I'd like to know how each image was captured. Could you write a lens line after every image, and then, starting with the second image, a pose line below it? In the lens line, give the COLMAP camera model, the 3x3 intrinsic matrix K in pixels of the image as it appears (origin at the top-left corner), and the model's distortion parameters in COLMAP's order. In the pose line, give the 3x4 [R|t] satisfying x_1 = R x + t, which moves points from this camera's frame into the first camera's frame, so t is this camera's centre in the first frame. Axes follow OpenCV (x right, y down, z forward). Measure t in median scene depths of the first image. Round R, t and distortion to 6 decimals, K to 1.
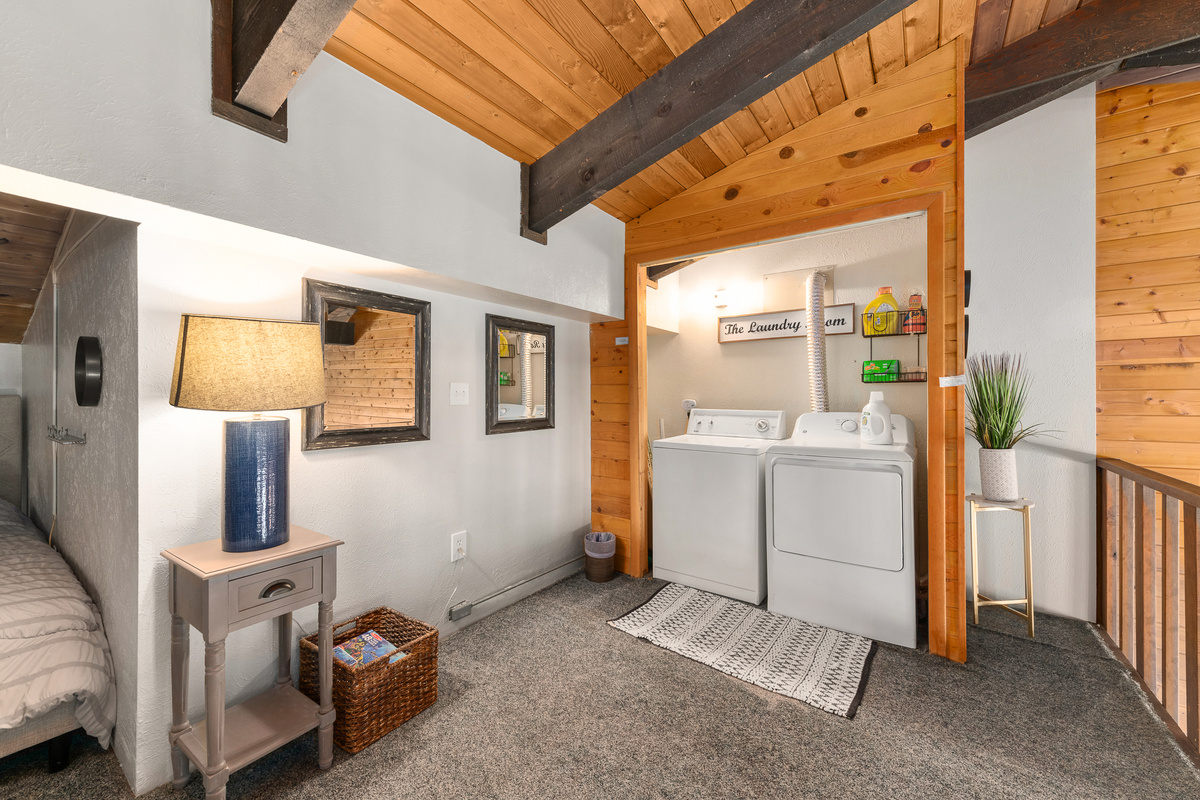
lens RADIAL K [[487.0, 0, 573.2], [0, 487.0, 396.5], [0, 0, 1]] dist [0.001521, -0.000353]
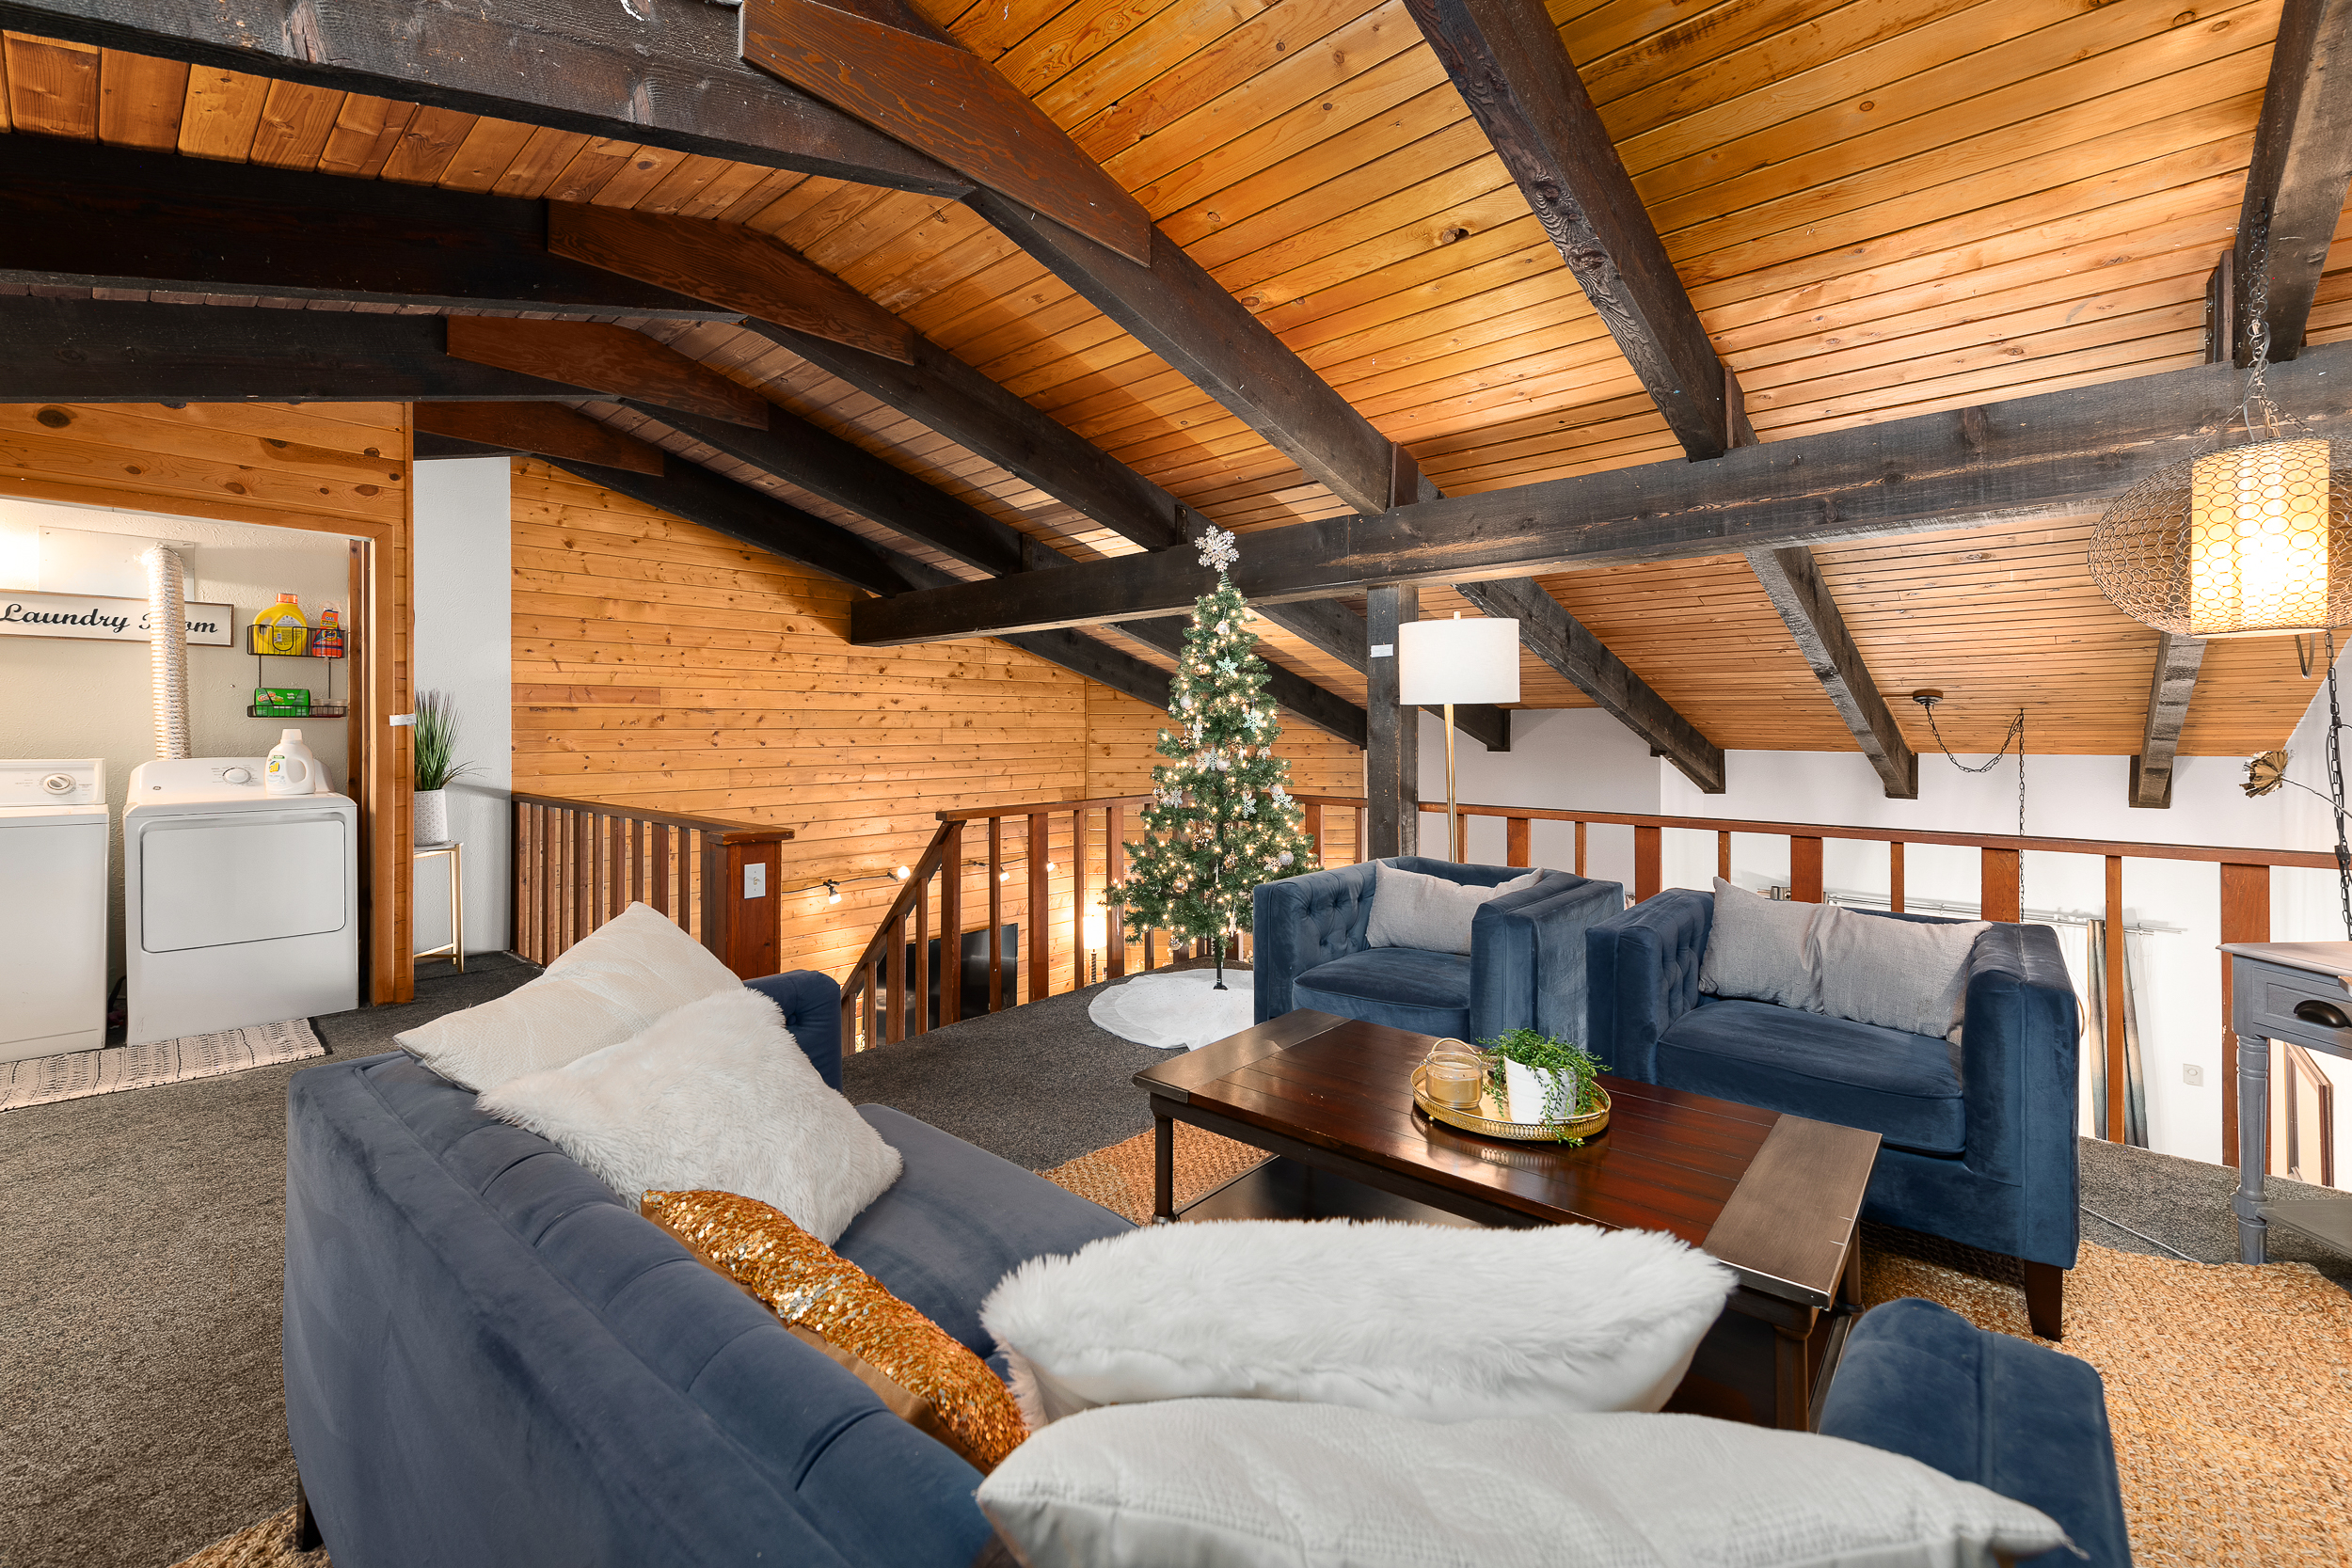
lens RADIAL K [[961.1, 0, 1172.3], [0, 961.1, 737.3], [0, 0, 1]] dist [-0.001454, -0.000360]
pose [[0.111780, -0.001275, 0.993732, -0.836969], [0.001545, 0.999998, 0.001109, 0.004433], [-0.993732, 0.001411, 0.111781, -0.656934]]
